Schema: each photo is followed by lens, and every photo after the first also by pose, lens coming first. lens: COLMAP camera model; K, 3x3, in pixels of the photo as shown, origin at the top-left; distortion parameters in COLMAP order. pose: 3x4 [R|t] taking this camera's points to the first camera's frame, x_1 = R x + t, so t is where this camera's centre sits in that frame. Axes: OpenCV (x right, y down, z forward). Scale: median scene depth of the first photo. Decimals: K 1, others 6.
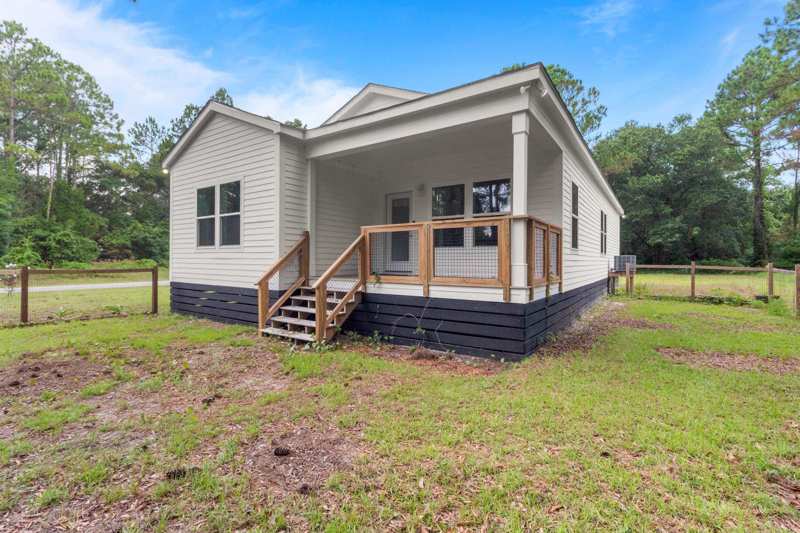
lens RADIAL K [[367.7, 0, 400.0], [0, 367.7, 266.5], [0, 0, 1]] dist [0.000259, -0.000057]
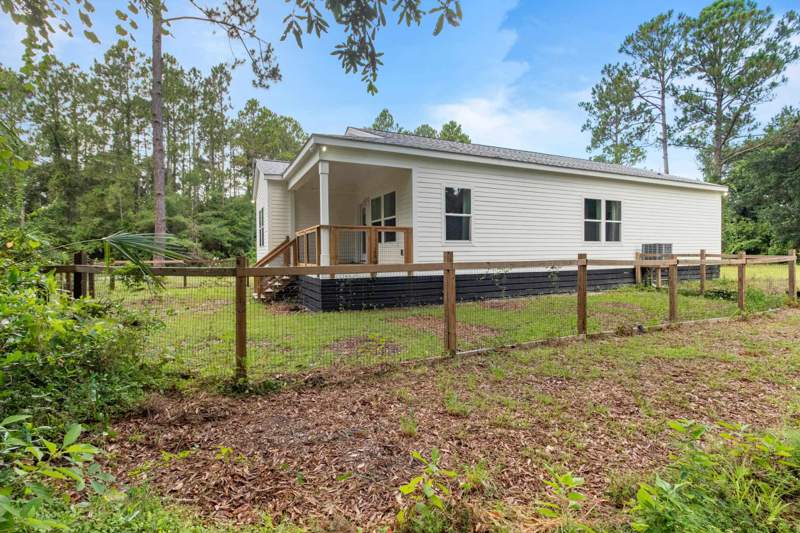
lens RADIAL K [[367.7, 0, 400.0], [0, 367.7, 266.5], [0, 0, 1]] dist [0.000259, -0.000057]
pose [[0.867645, 0.001879, -0.497181, 0.238463], [0.010204, 0.999715, 0.021587, 0.001763], [0.497079, -0.023803, 0.867379, -0.036701]]
